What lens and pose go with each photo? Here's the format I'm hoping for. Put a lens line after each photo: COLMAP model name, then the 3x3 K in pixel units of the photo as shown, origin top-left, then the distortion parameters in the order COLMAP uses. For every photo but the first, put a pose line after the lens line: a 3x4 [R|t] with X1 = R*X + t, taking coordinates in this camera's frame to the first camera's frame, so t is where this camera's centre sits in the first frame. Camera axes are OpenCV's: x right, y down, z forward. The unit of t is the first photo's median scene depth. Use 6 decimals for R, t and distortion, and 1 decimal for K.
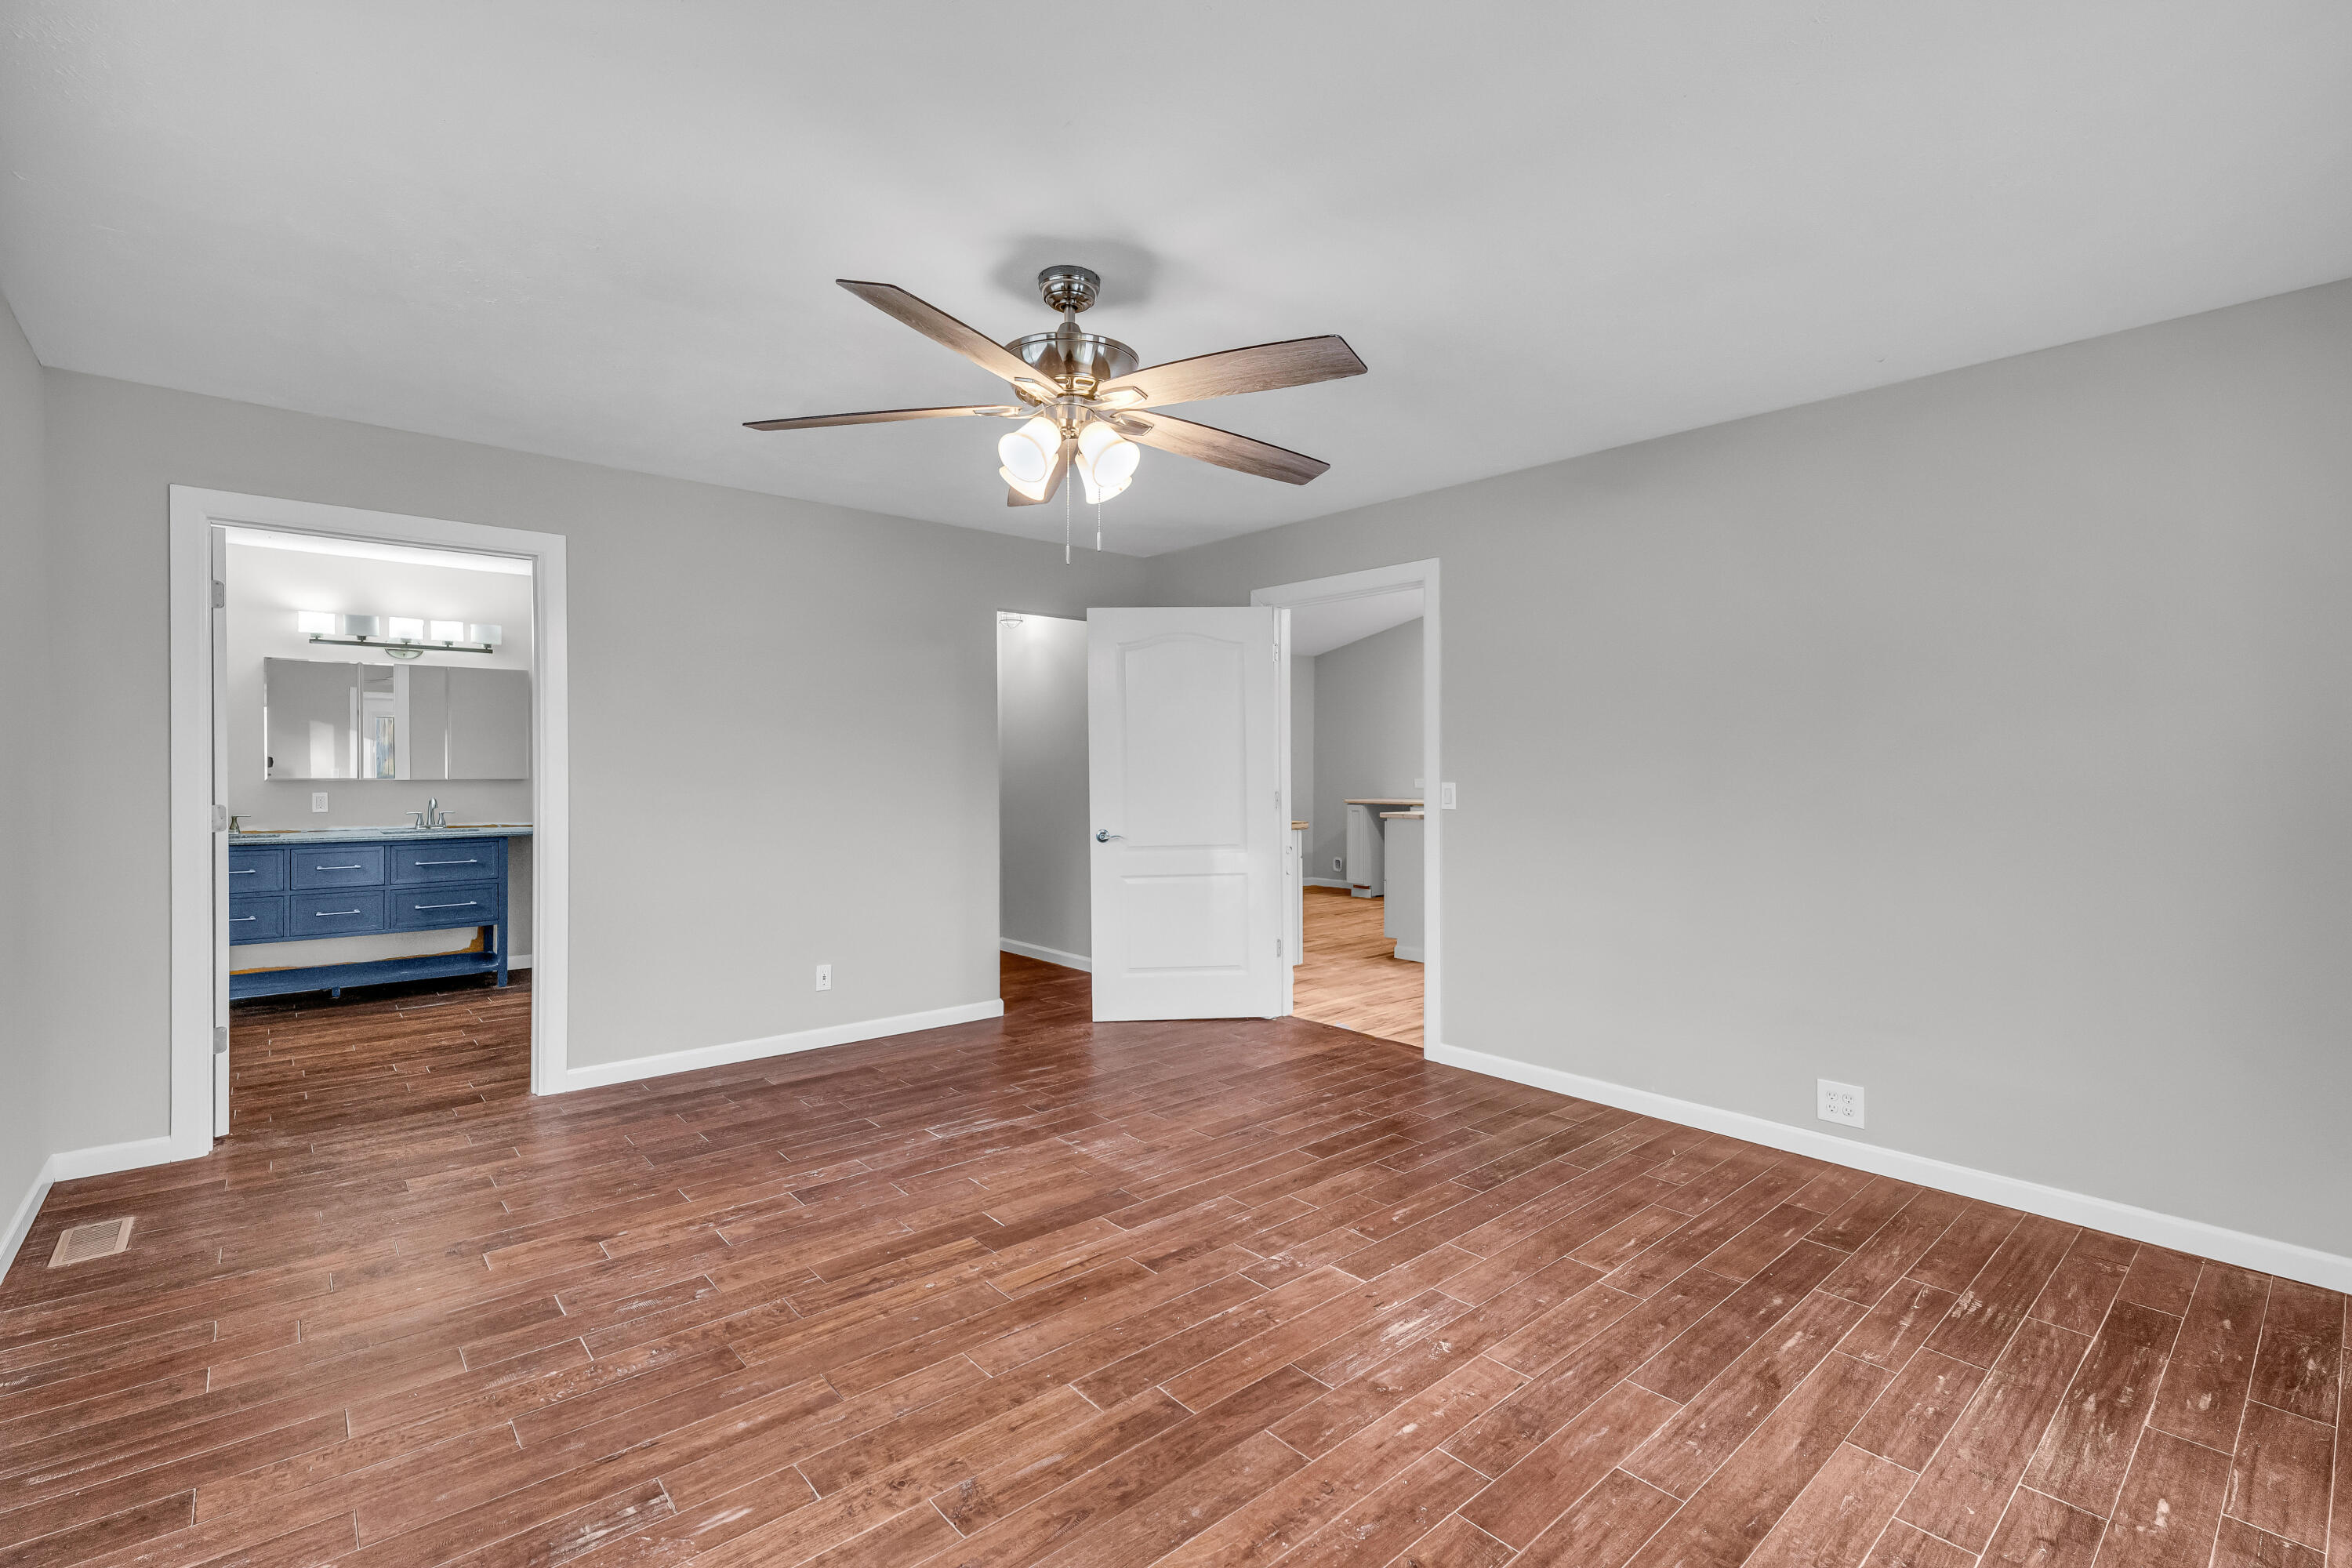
lens RADIAL K [[1041.7, 0, 1176.6], [0, 1041.7, 783.9], [0, 0, 1]] dist [0.004333, 0.000775]
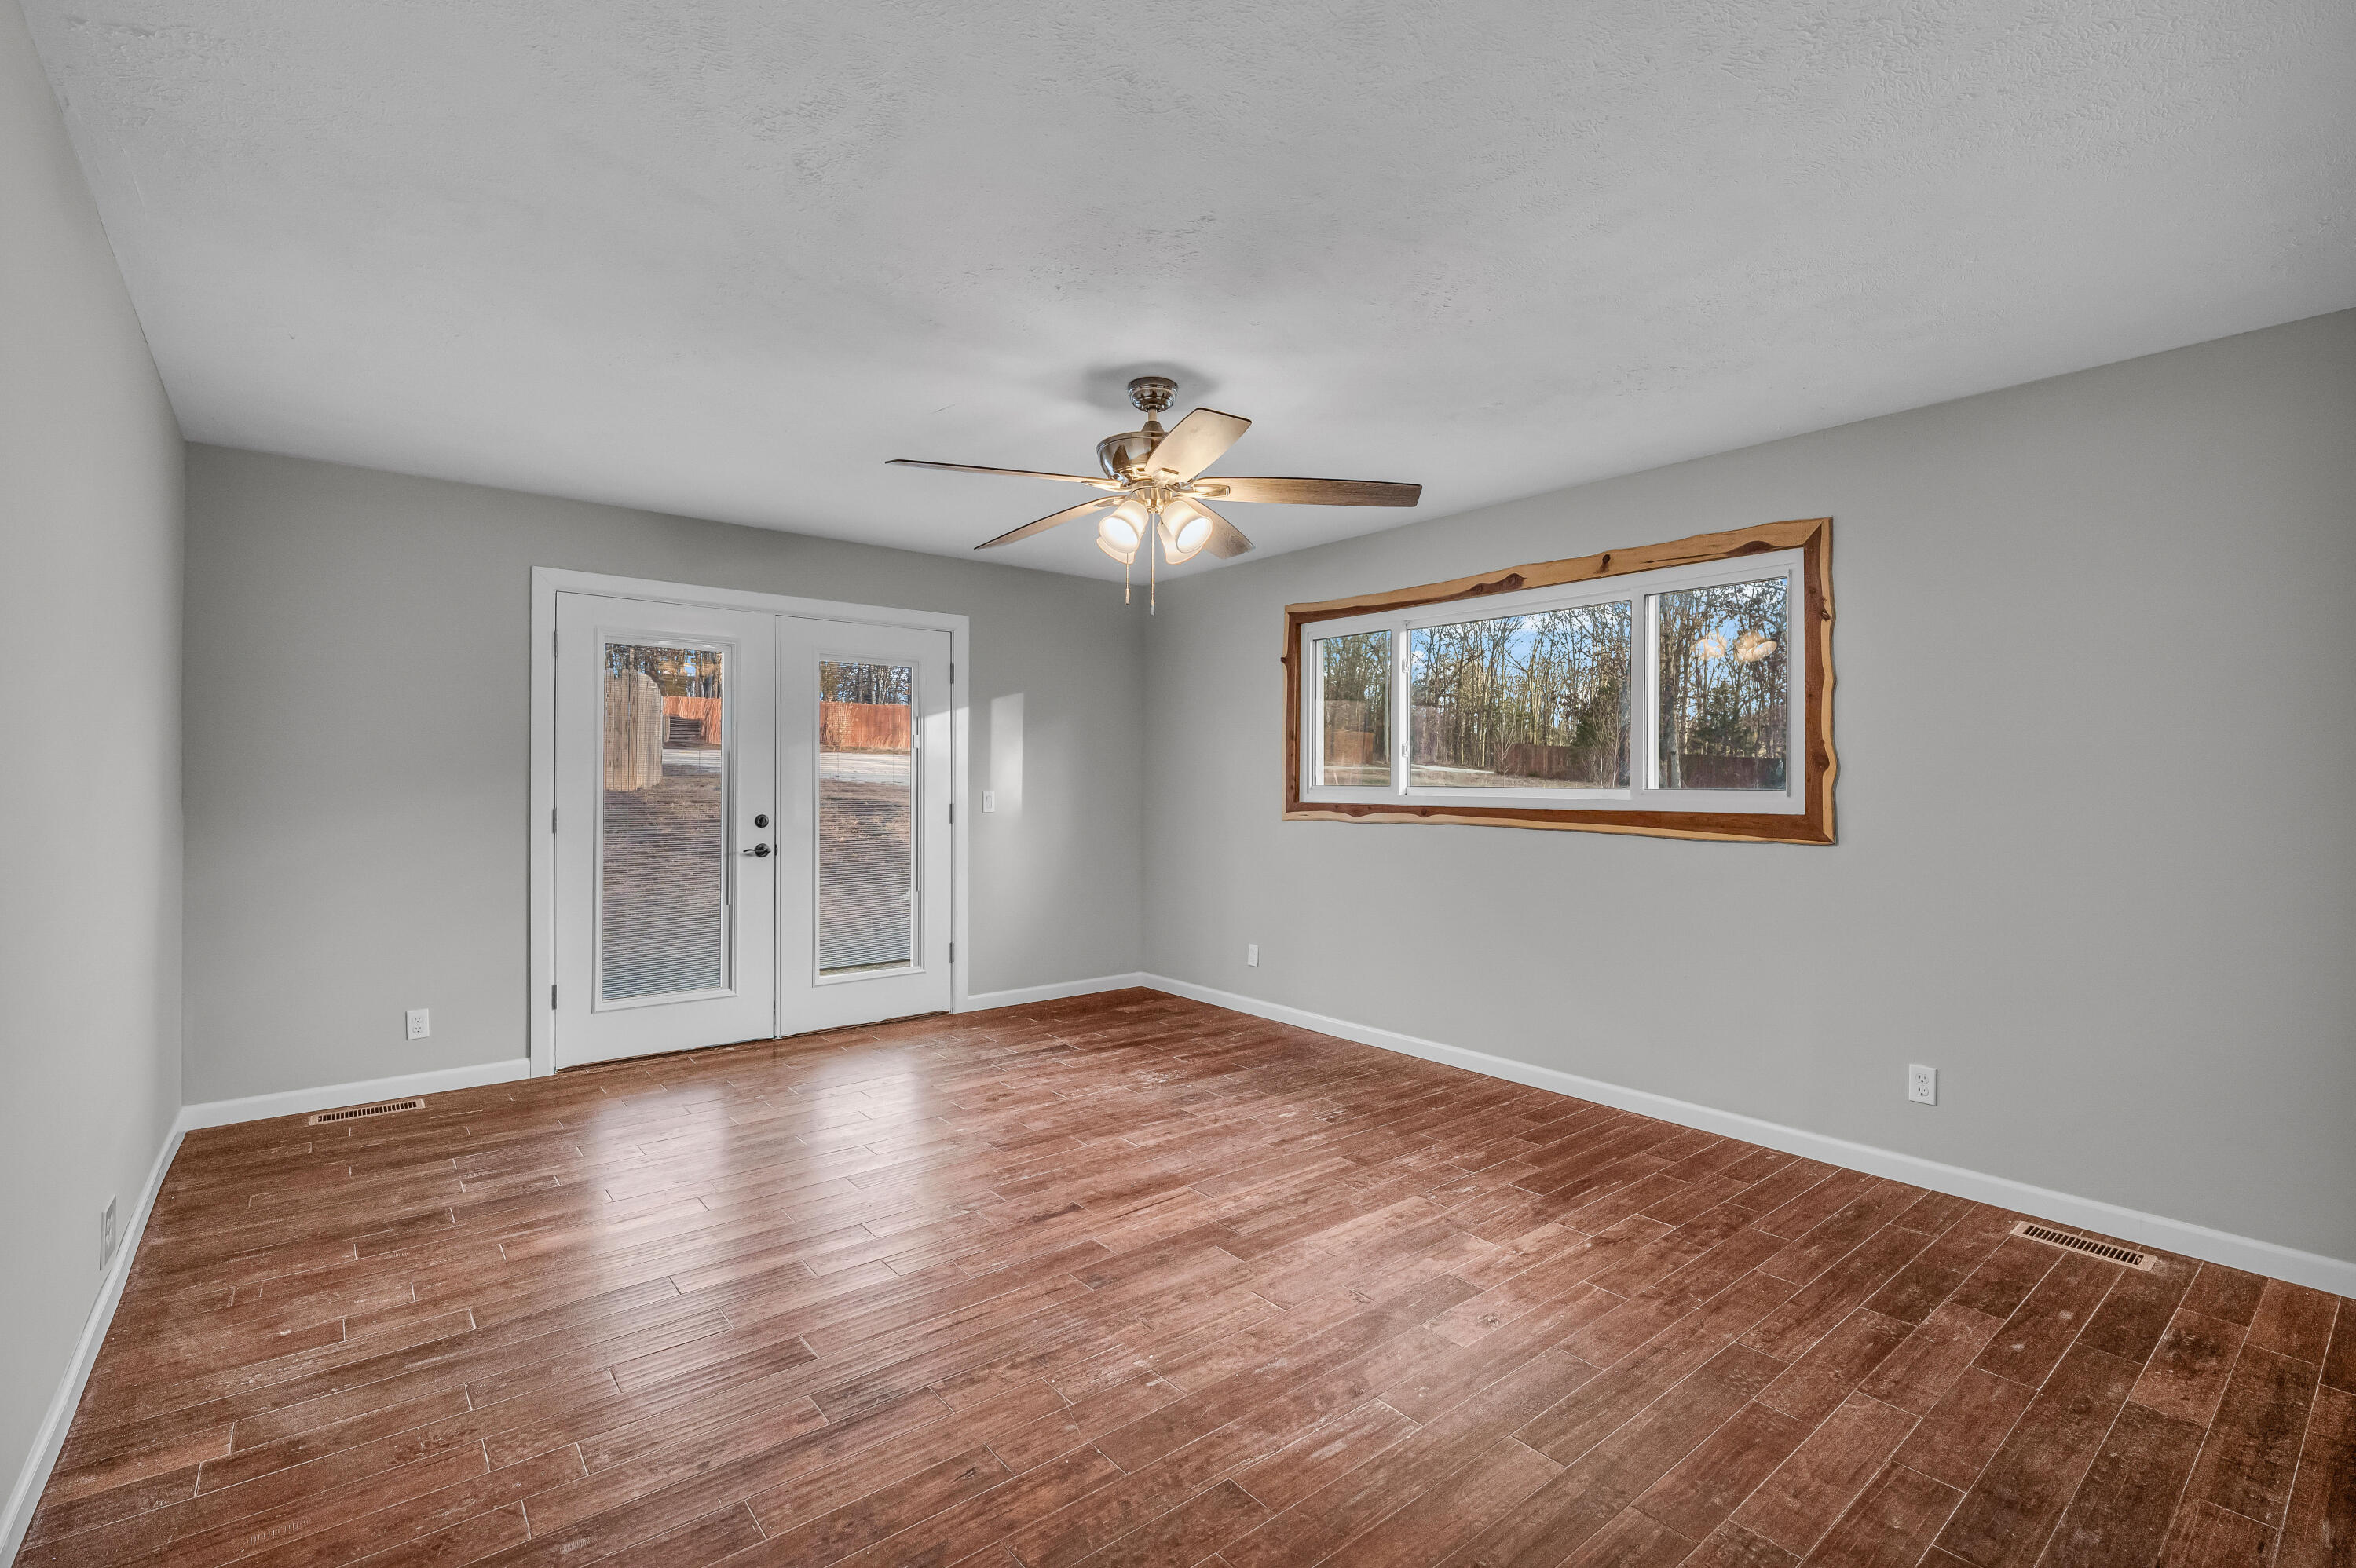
lens RADIAL K [[1043.4, 0, 1176.7], [0, 1043.4, 779.6], [0, 0, 1]] dist [0.004333, 0.000775]
pose [[-0.999376, -0.009541, 0.033997, -0.171050], [-0.009021, 0.999841, 0.015409, -0.036661], [-0.034139, 0.015092, -0.999303, 2.148409]]
